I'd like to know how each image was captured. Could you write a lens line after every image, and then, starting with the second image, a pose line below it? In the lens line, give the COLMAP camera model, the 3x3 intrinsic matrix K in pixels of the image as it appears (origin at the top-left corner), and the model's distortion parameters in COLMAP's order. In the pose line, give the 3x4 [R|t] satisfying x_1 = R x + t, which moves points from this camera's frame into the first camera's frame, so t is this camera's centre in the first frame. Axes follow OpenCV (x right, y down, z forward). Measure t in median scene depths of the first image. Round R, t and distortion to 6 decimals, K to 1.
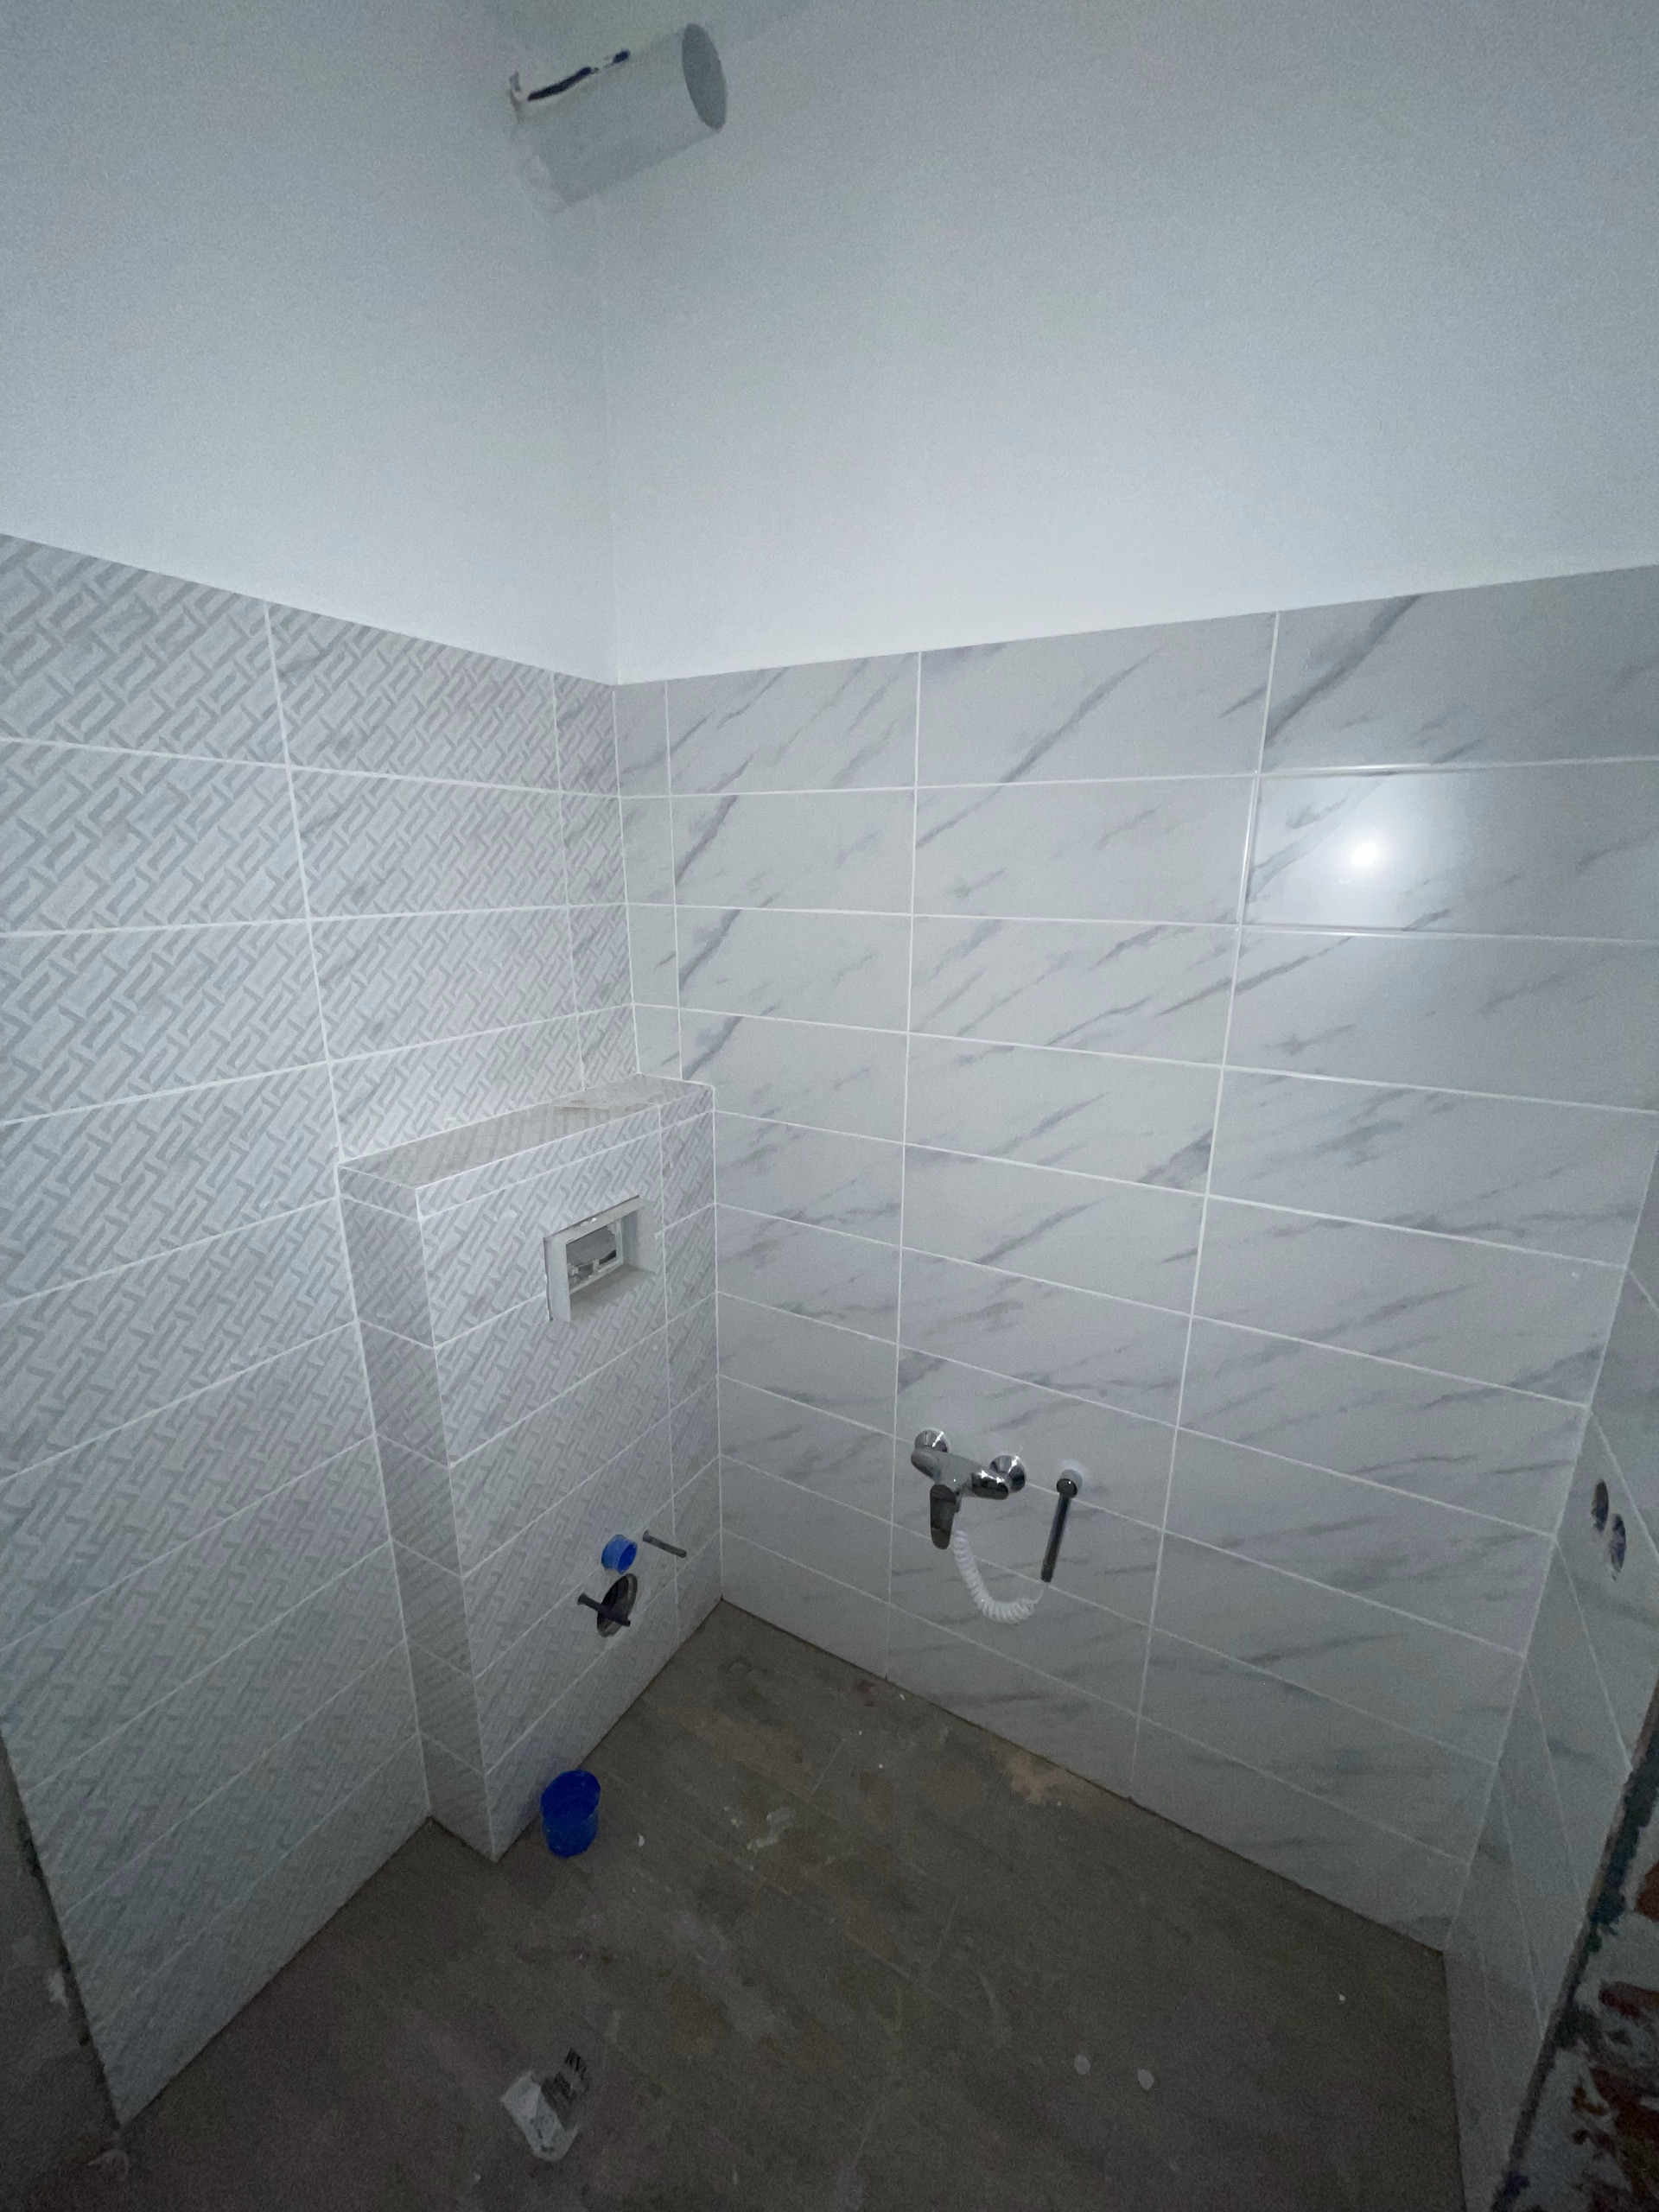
lens RADIAL K [[891.7, 0, 818.6], [0, 891.7, 1106.8], [0, 0, 1]] dist [-0.002552, 0.000784]
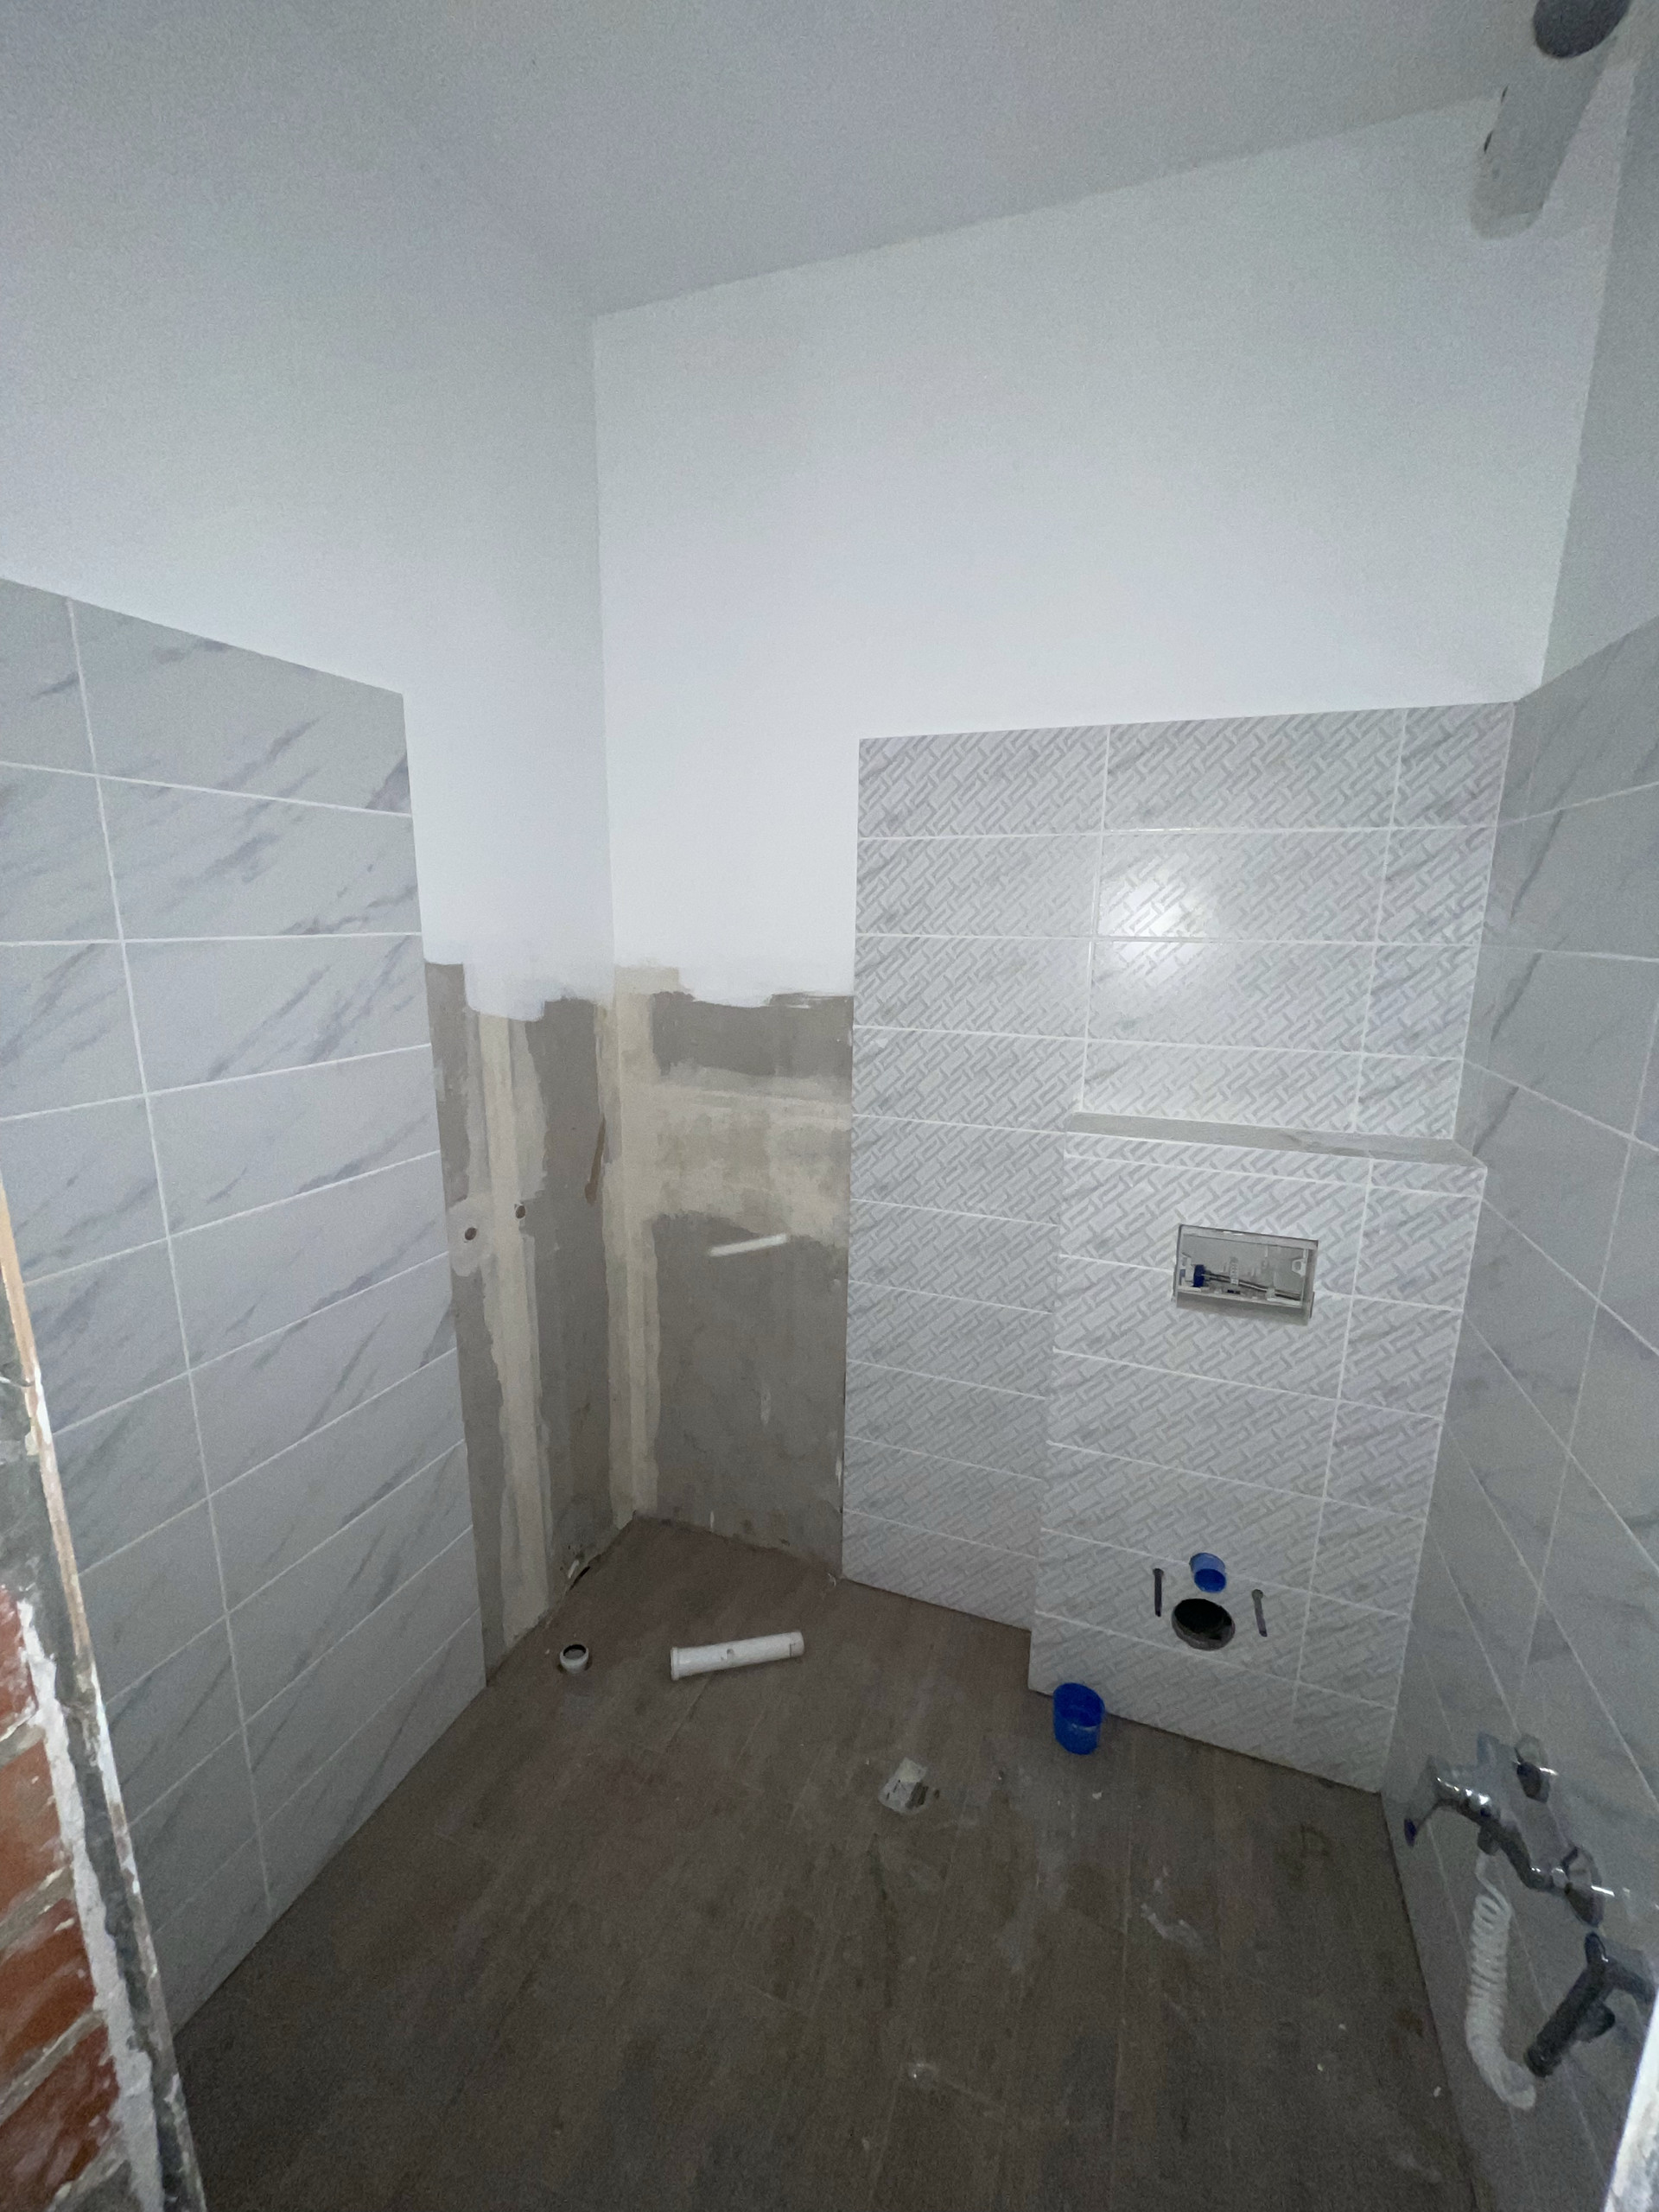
lens RADIAL K [[891.7, 0, 815.7], [0, 891.7, 1102.7], [0, 0, 1]] dist [-0.002552, 0.000784]
pose [[0.147595, 0.199885, -0.968639, 0.694849], [-0.265887, 0.951331, 0.155799, -0.053845], [0.952638, 0.234554, 0.193558, 0.302825]]
